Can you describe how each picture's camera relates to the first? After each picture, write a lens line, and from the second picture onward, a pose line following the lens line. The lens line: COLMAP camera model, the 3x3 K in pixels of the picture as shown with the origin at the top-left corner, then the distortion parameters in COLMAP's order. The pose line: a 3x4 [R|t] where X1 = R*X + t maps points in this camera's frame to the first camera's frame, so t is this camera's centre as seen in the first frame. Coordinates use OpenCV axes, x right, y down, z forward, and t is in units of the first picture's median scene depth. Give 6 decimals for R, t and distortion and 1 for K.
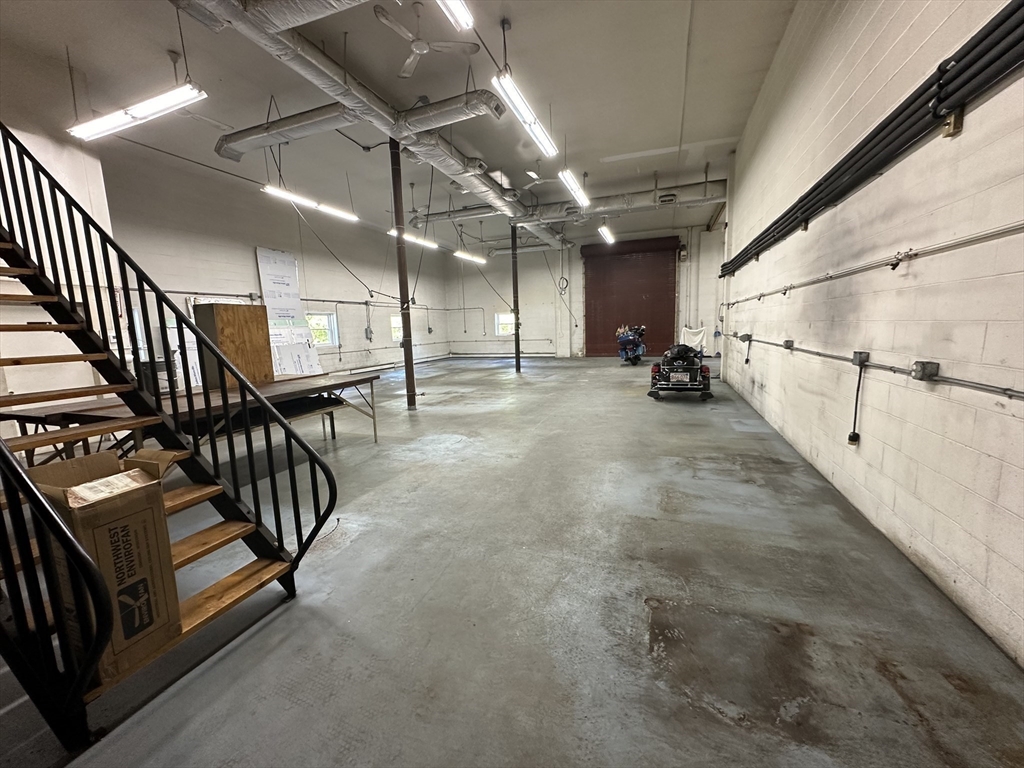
lens RADIAL K [[411.1, 0, 514.7], [0, 411.1, 384.5], [0, 0, 1]] dist [-0.006367, -0.000204]
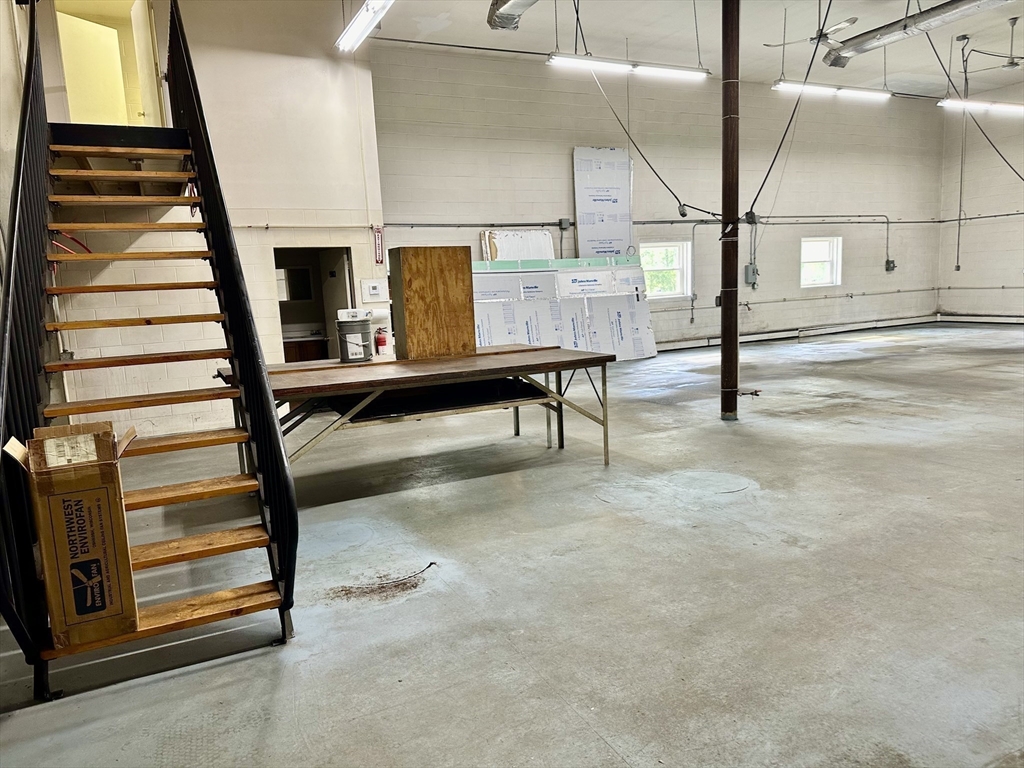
lens RADIAL K [[718.6, 0, 500.7], [0, 718.6, 390.5], [0, 0, 1]] dist [0.078691, -0.096767]
pose [[0.717408, 0.100474, -0.689370, 0.202523], [-0.072085, 0.994940, 0.069993, -0.023608], [0.692914, -0.000520, 0.721020, 0.094174]]
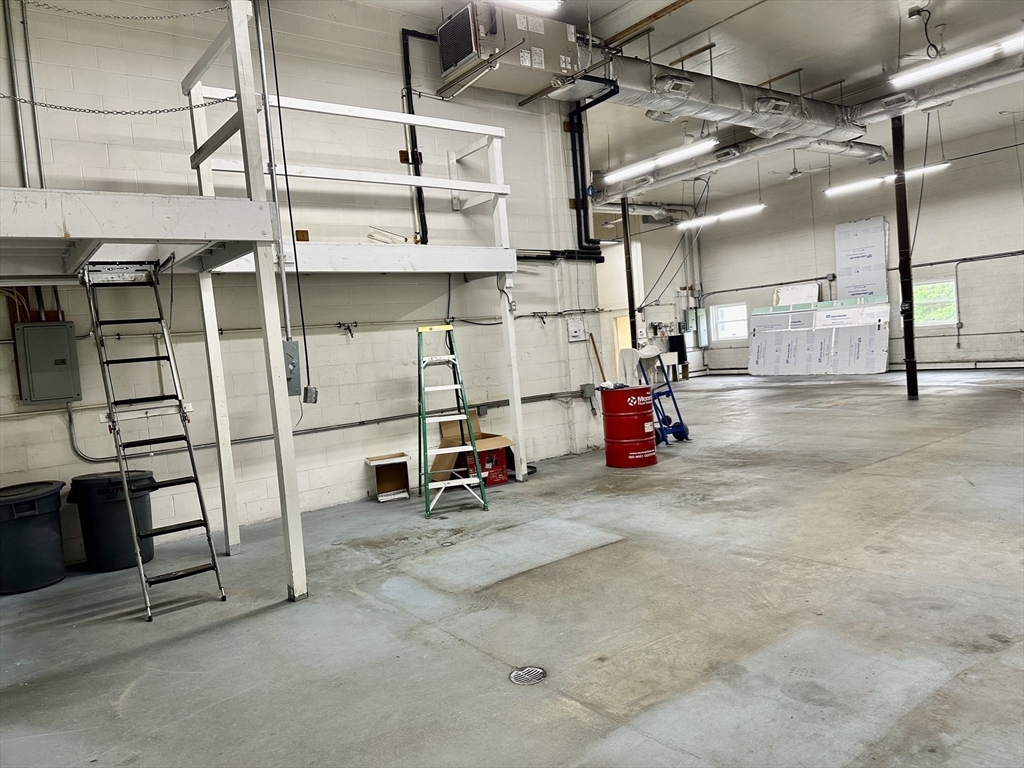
lens RADIAL K [[718.6, 0, 512.9], [0, 718.6, 383.4], [0, 0, 1]] dist [0.078691, -0.096767]
pose [[-0.536220, 0.126464, -0.834551, 1.829709], [-0.013654, 0.987283, 0.158382, -0.332351], [0.843968, 0.096323, -0.527674, 1.887438]]
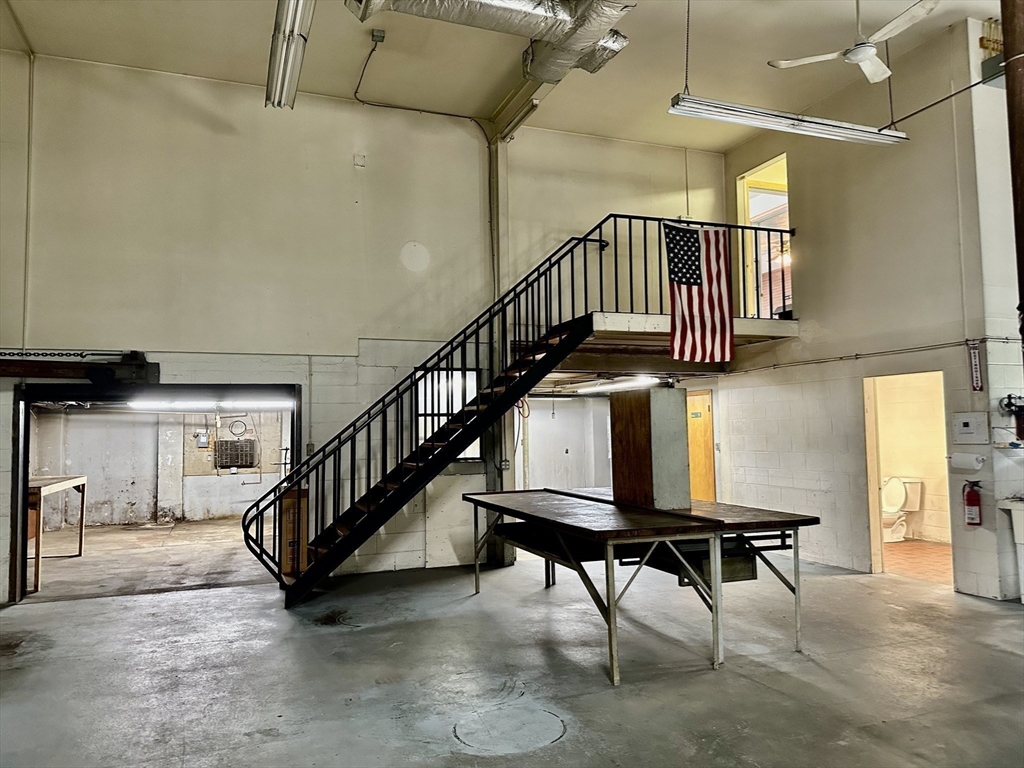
lens RADIAL K [[718.6, 0, 495.5], [0, 718.6, 390.3], [0, 0, 1]] dist [0.078691, -0.096767]
pose [[-0.760210, 0.006828, -0.649642, 0.199824], [-0.050777, 0.996261, 0.069891, -0.167844], [0.647690, 0.086119, -0.757021, 1.110293]]
